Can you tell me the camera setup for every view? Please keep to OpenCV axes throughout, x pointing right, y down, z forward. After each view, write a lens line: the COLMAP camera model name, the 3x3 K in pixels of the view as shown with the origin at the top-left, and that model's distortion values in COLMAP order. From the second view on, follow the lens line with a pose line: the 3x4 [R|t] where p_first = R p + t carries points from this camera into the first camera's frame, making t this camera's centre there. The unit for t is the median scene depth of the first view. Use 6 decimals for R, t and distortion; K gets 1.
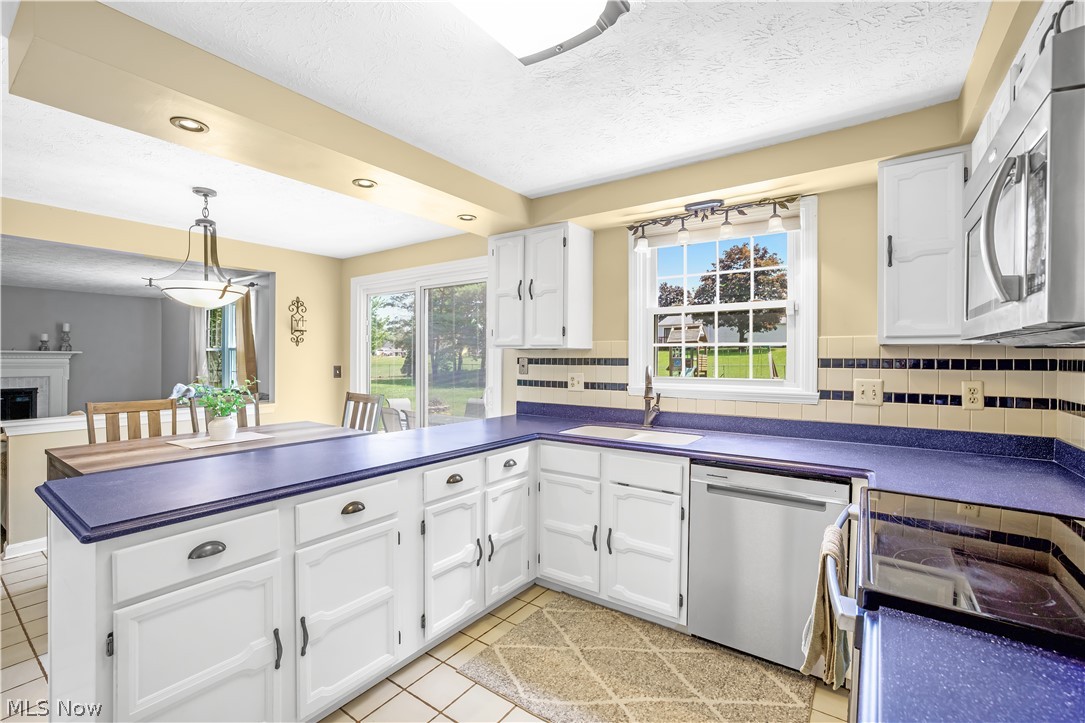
lens RADIAL K [[468.6, 0, 534.8], [0, 468.6, 357.3], [0, 0, 1]] dist [-0.026513, 0.007764]
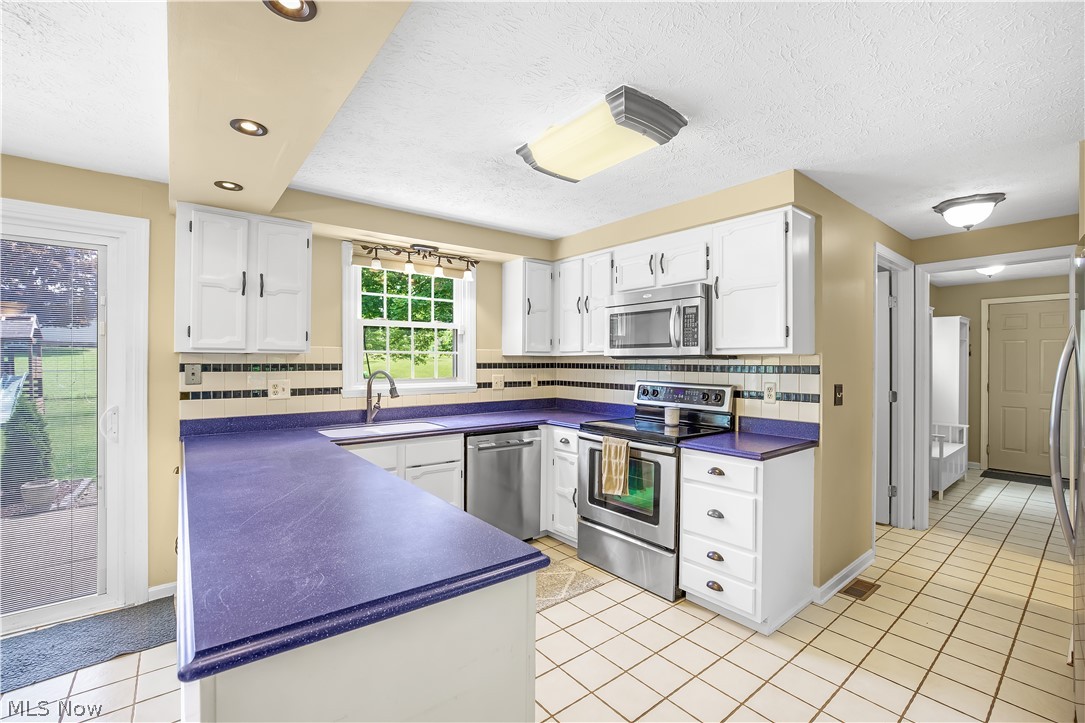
lens RADIAL K [[468.6, 0, 541.1], [0, 468.6, 360.4], [0, 0, 1]] dist [-0.026513, 0.007764]
pose [[0.270066, -0.002518, 0.962839, -0.702183], [-0.004686, 0.999981, 0.003929, -0.011161], [-0.962830, -0.005573, 0.270049, 0.274696]]
